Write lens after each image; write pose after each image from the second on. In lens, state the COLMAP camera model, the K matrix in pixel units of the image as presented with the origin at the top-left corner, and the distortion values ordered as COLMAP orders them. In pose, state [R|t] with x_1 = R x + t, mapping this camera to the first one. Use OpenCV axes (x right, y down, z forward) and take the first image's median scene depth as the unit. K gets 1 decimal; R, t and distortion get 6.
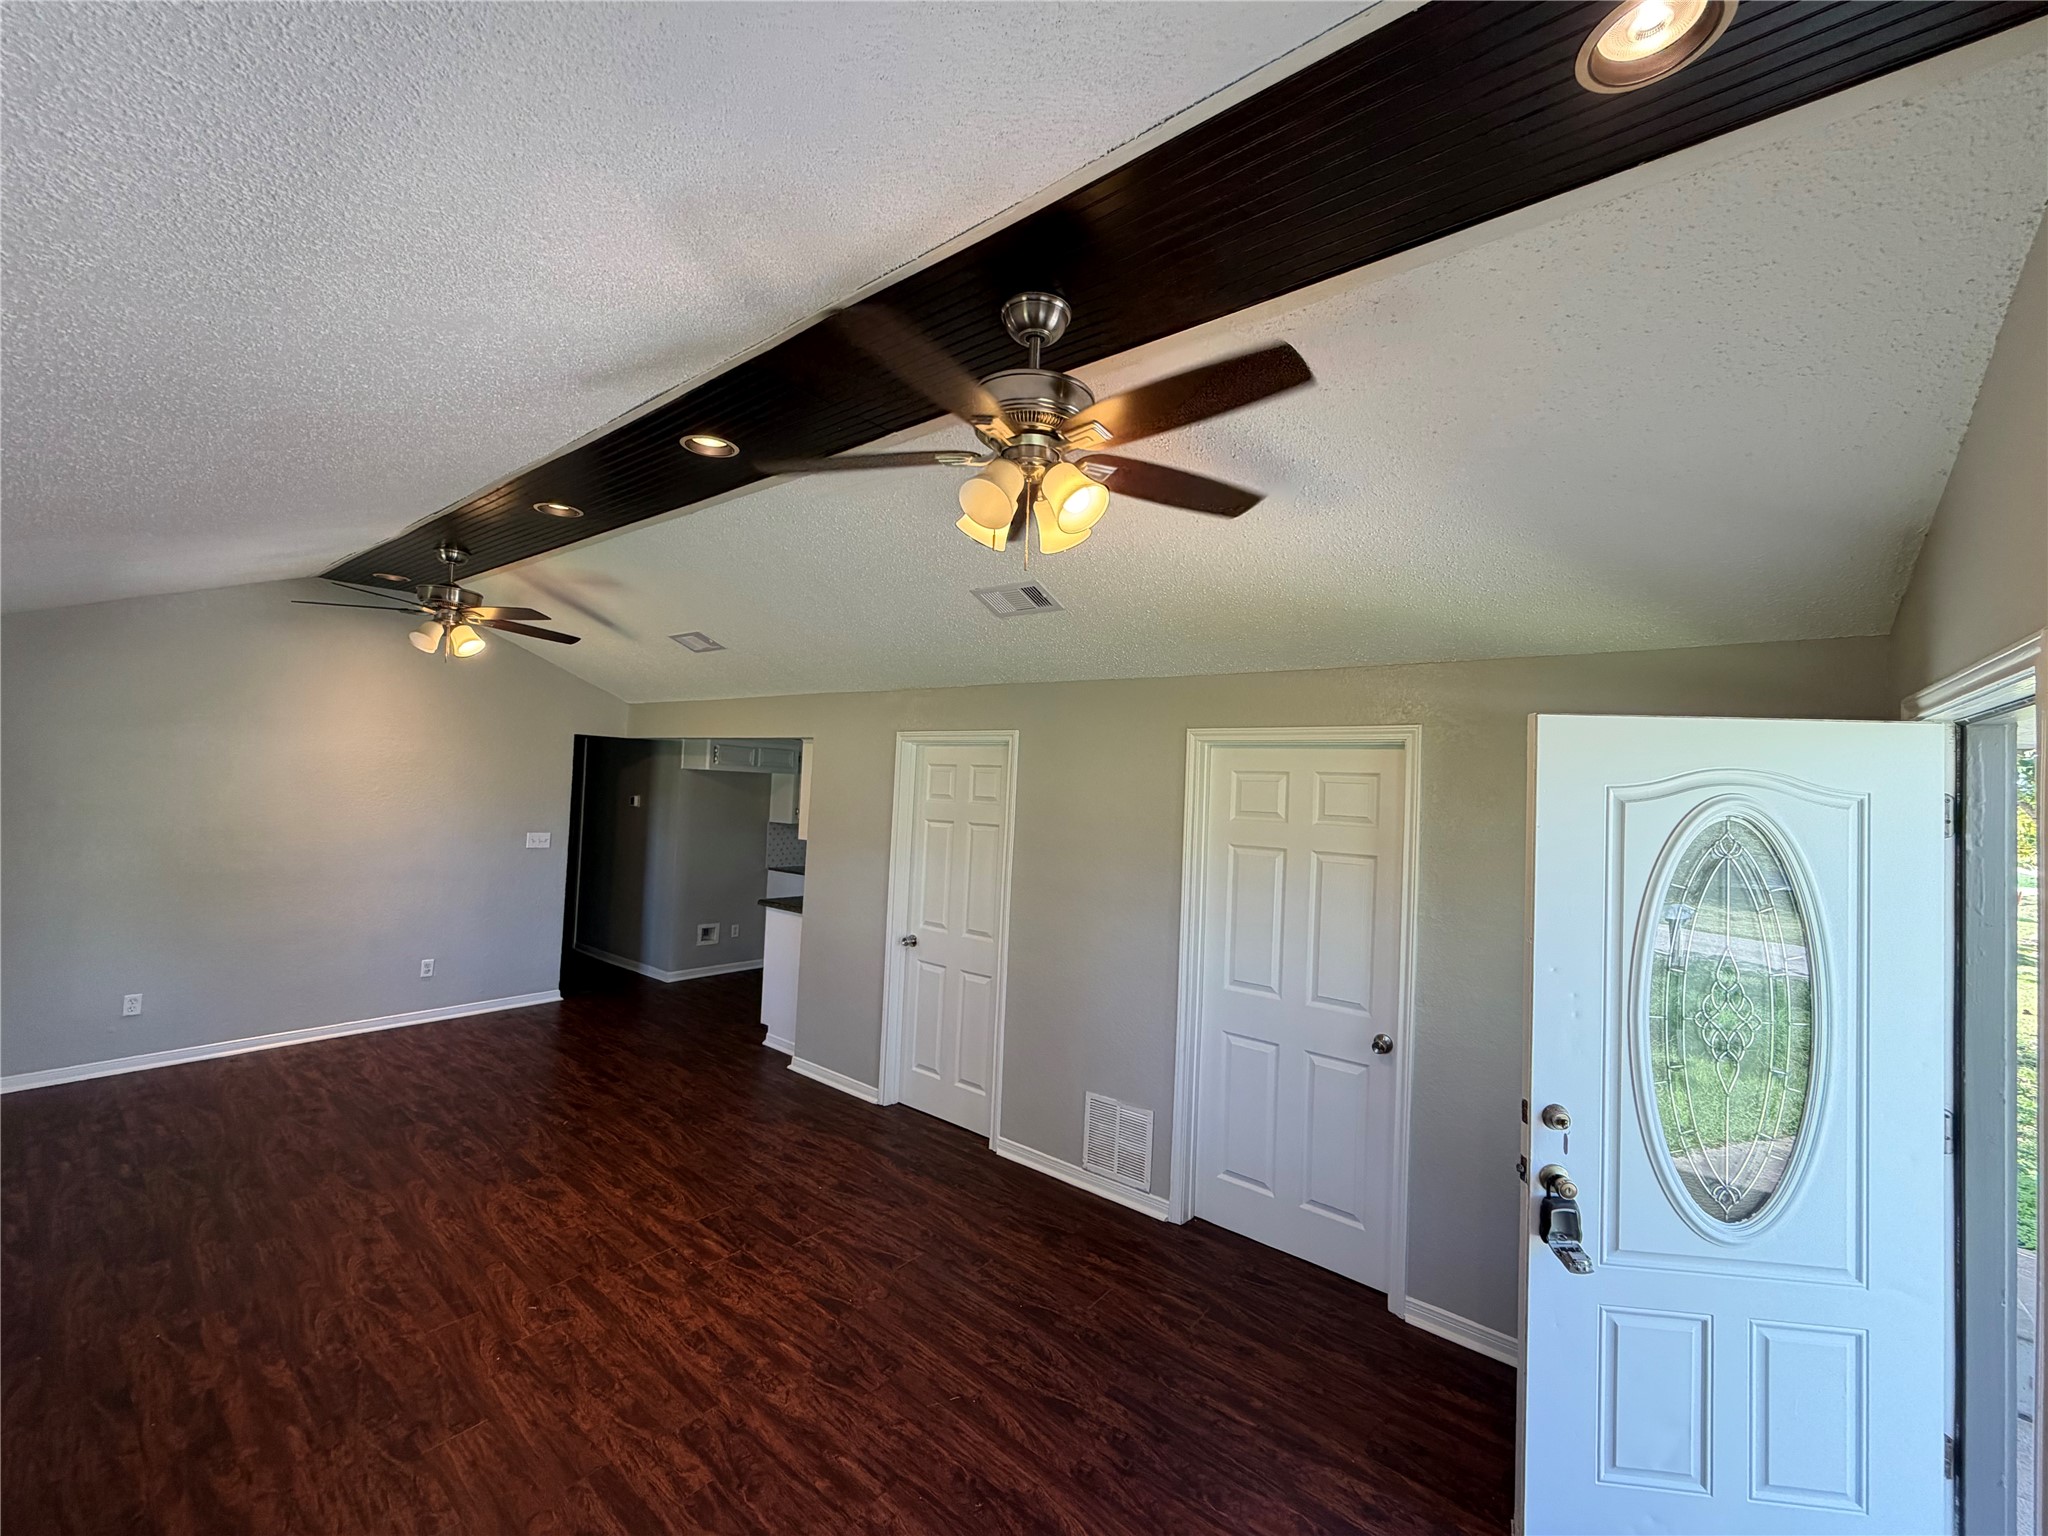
lens RADIAL K [[815.9, 0, 1019.2], [0, 815.9, 771.3], [0, 0, 1]] dist [0.002491, -0.000080]
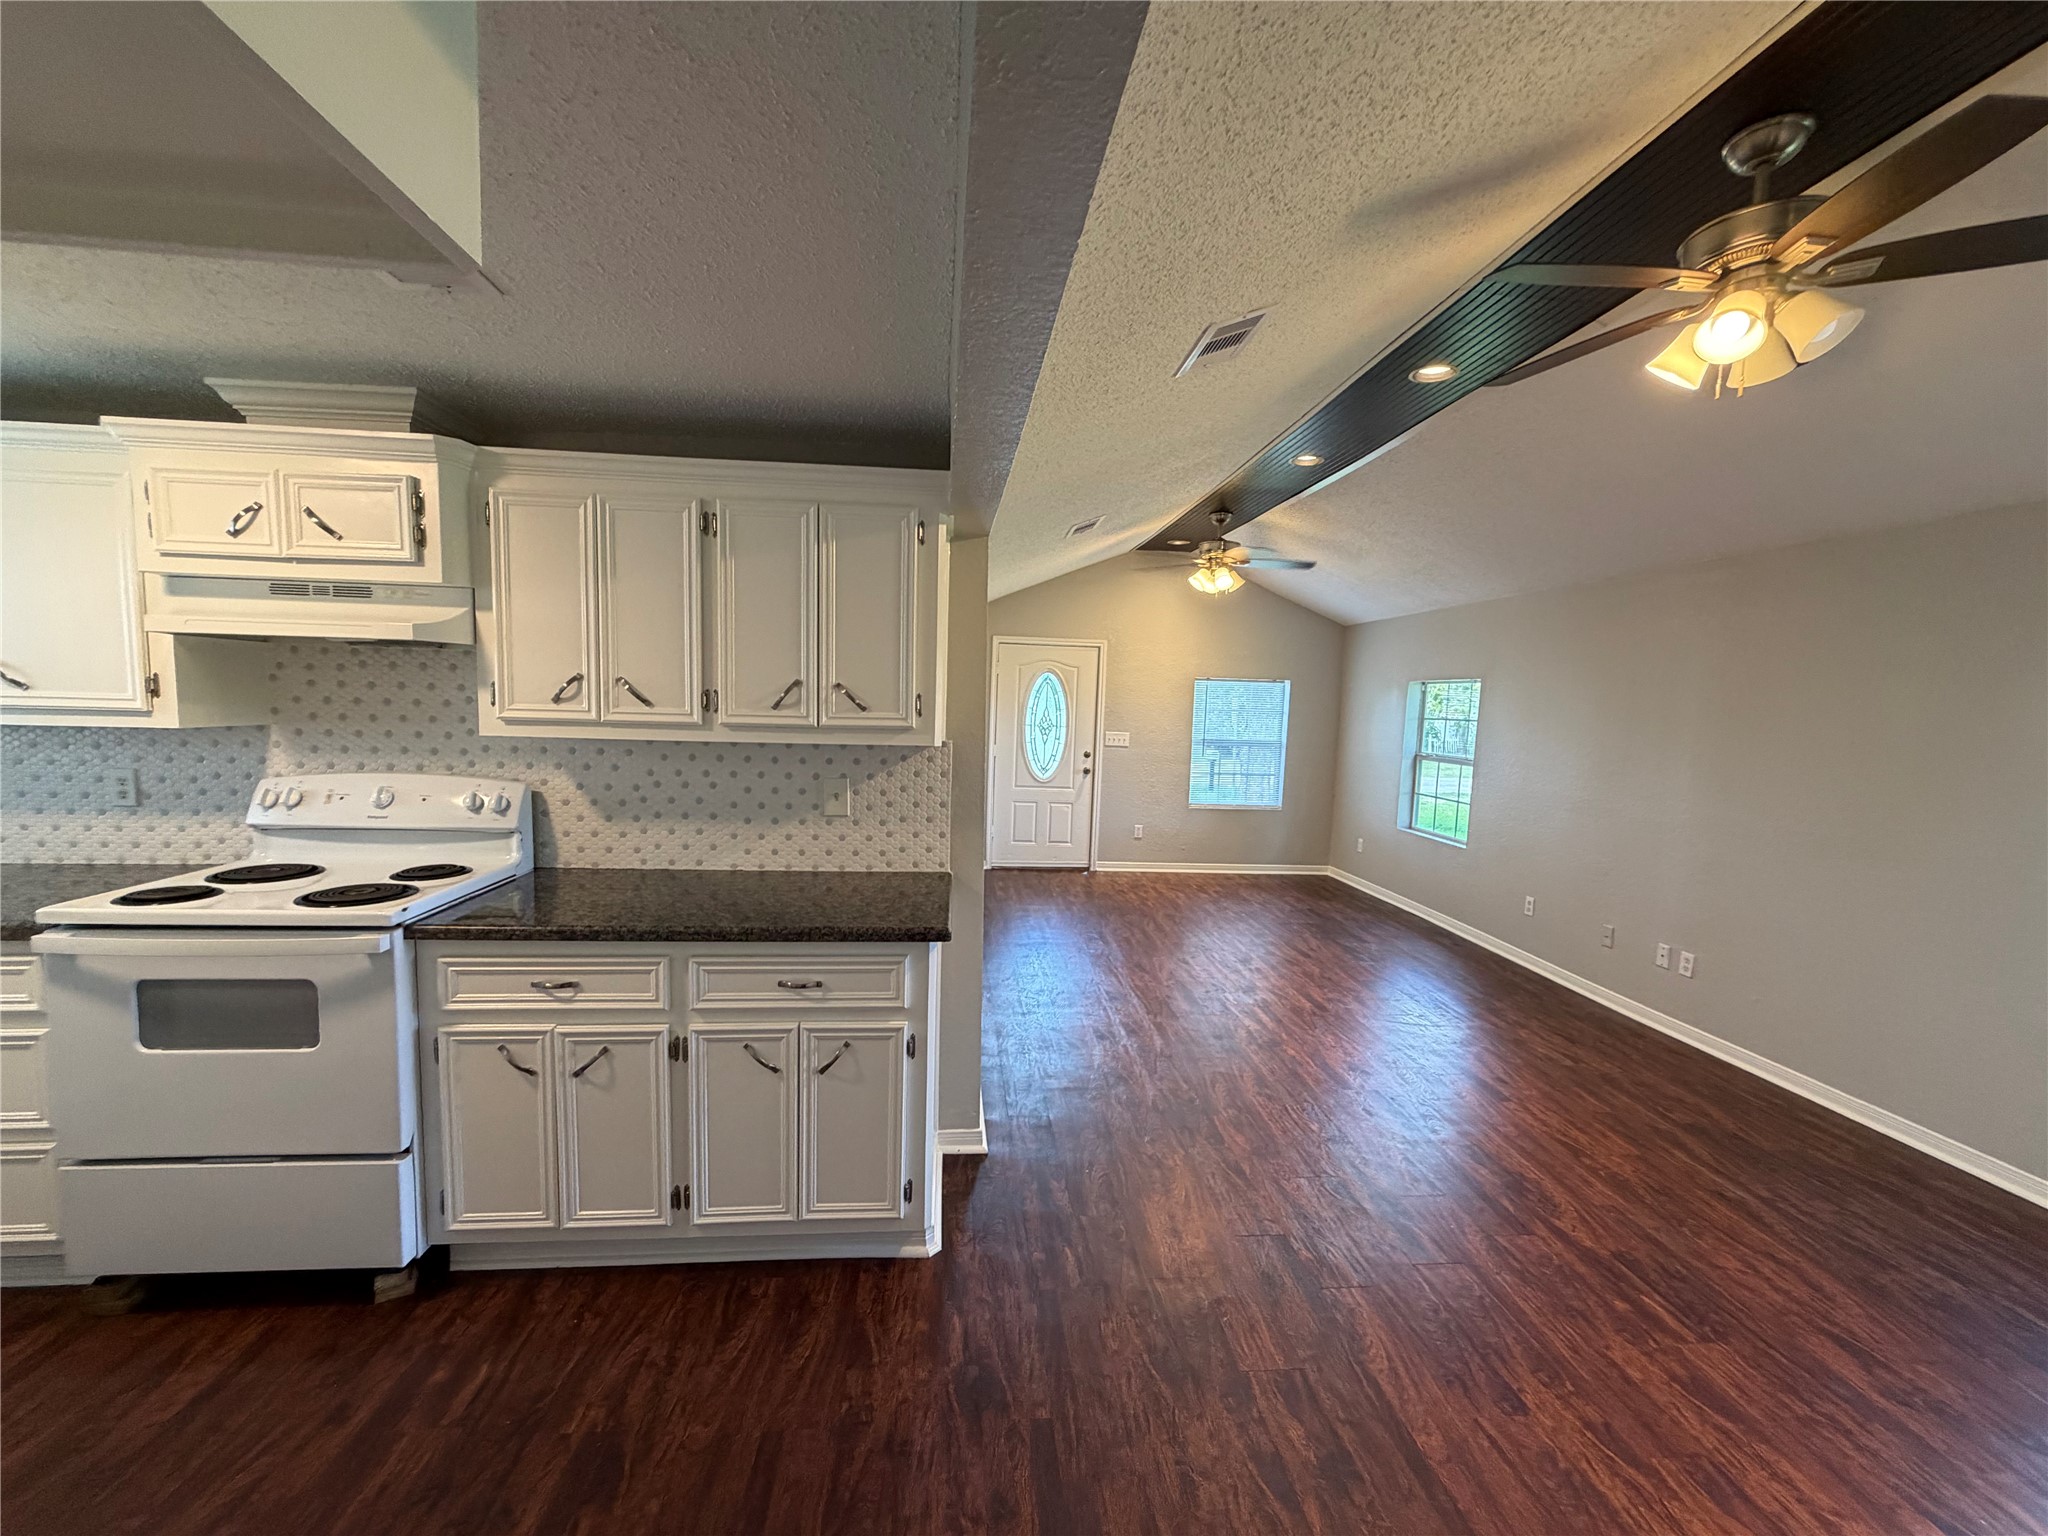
lens RADIAL K [[817.0, 0, 1019.9], [0, 817.0, 771.3], [0, 0, 1]] dist [0.000786, -0.000026]
pose [[-0.685400, -0.128307, 0.716774, -1.031206], [-0.079028, 0.991646, 0.101943, 0.080338], [-0.723866, 0.013227, -0.689814, 2.127320]]
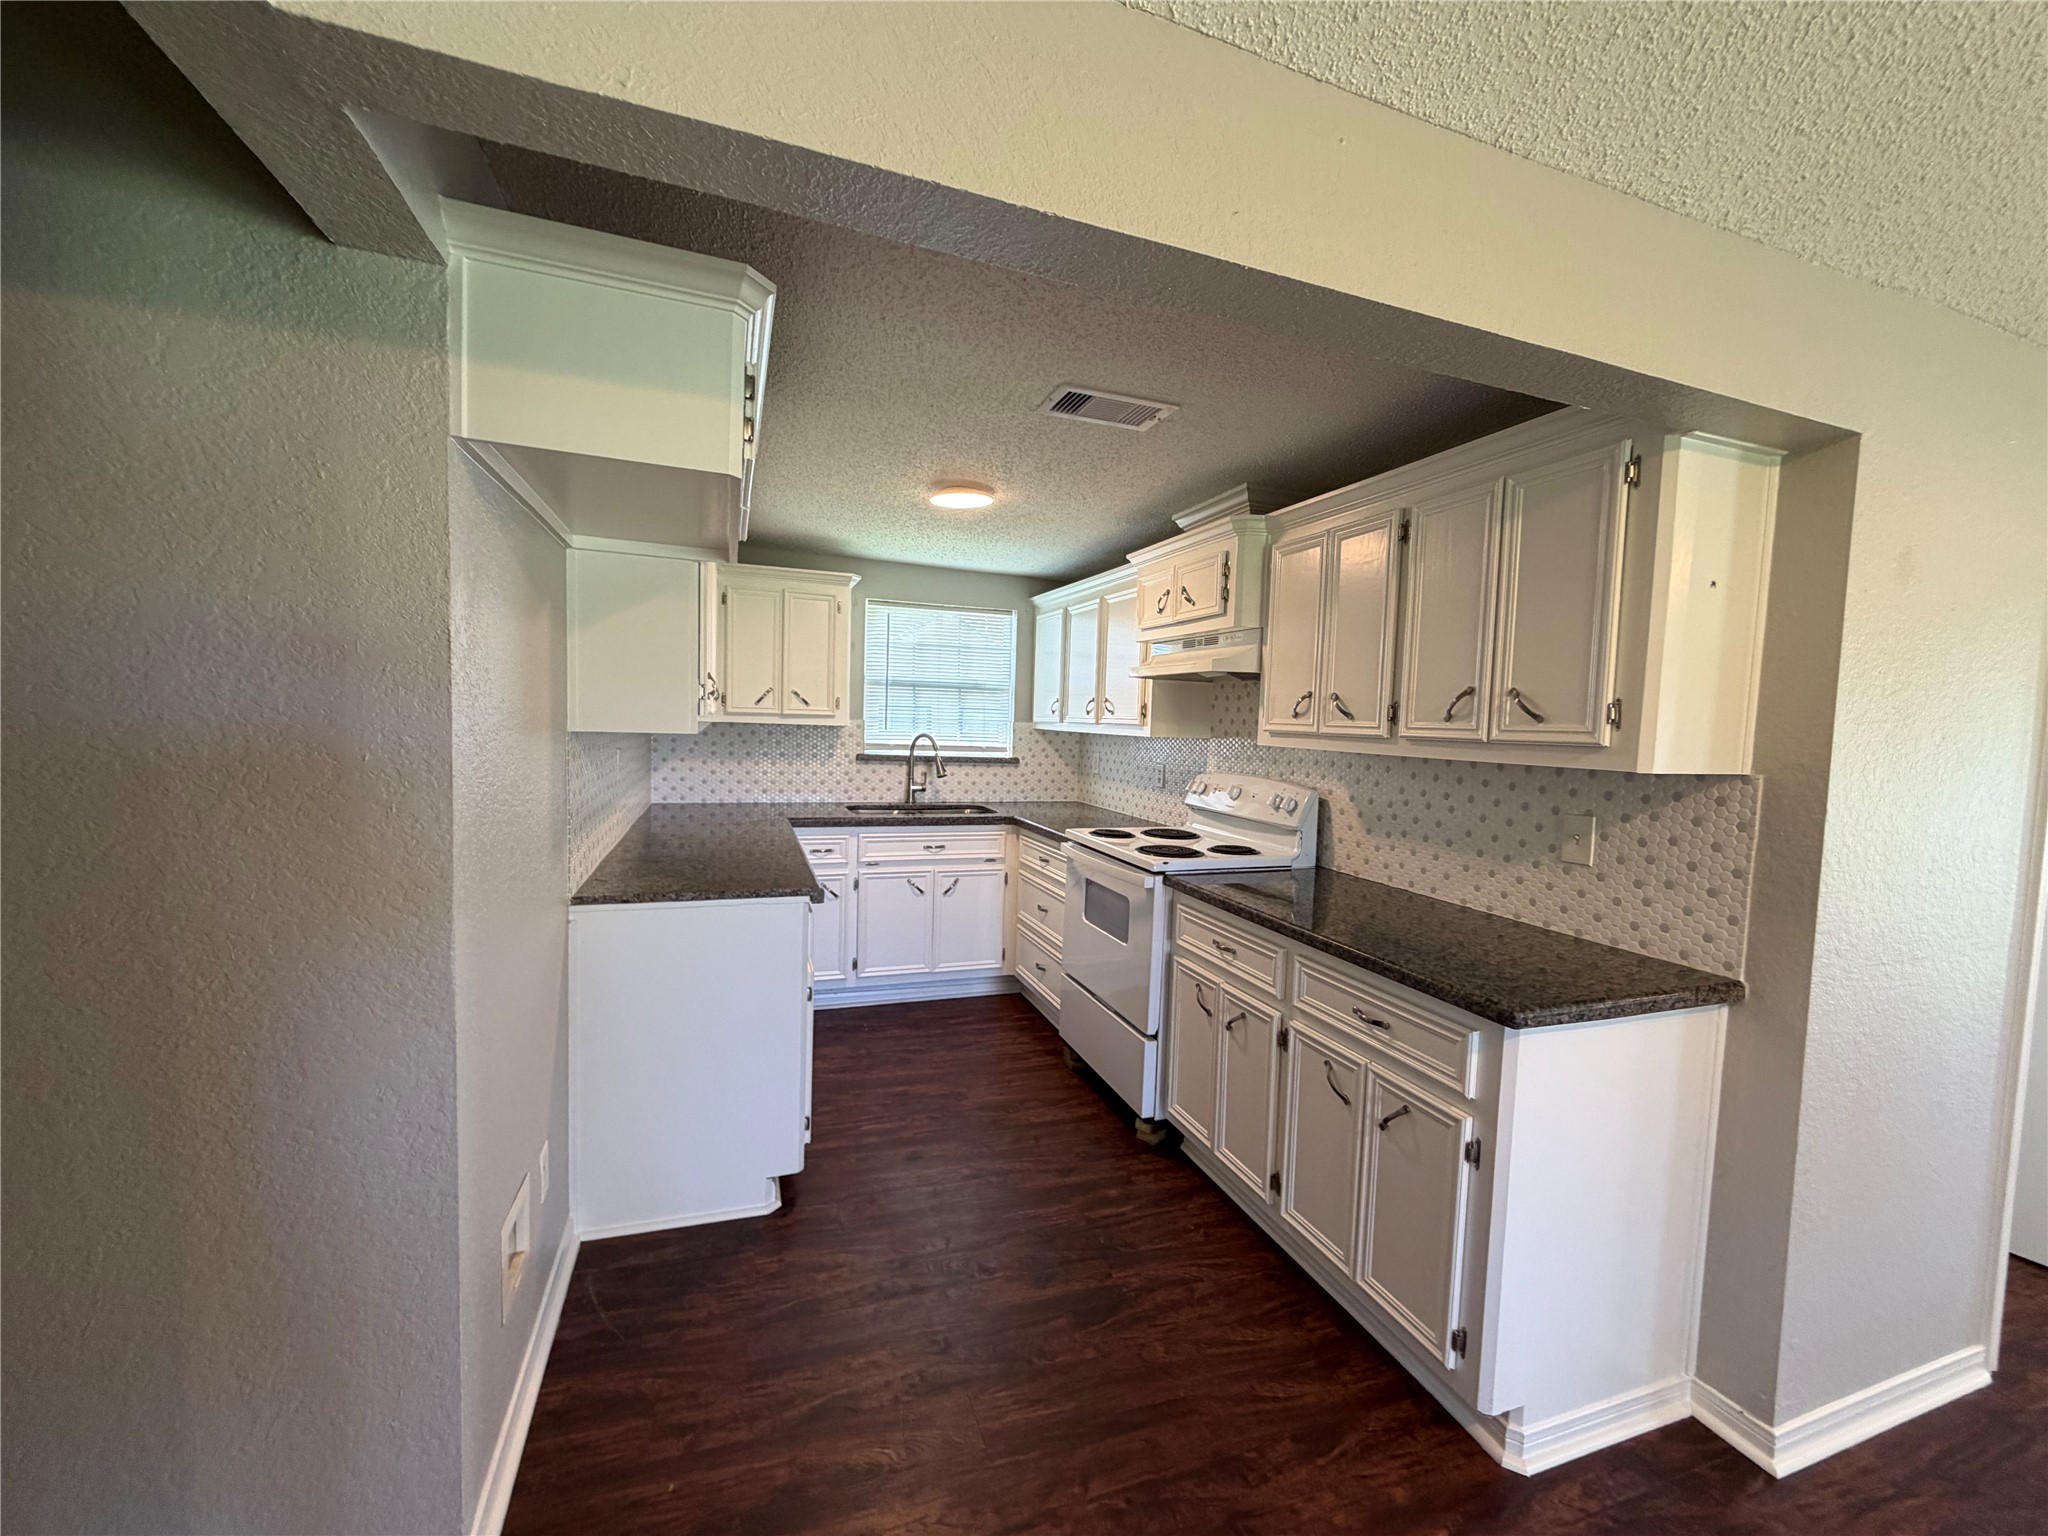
lens RADIAL K [[817.0, 0, 1019.9], [0, 817.0, 771.3], [0, 0, 1]] dist [0.000786, -0.000026]
pose [[0.529339, -0.084760, 0.844166, -1.082004], [-0.032396, 0.992252, 0.119943, 0.089207], [-0.847792, -0.090838, 0.522492, 1.737922]]
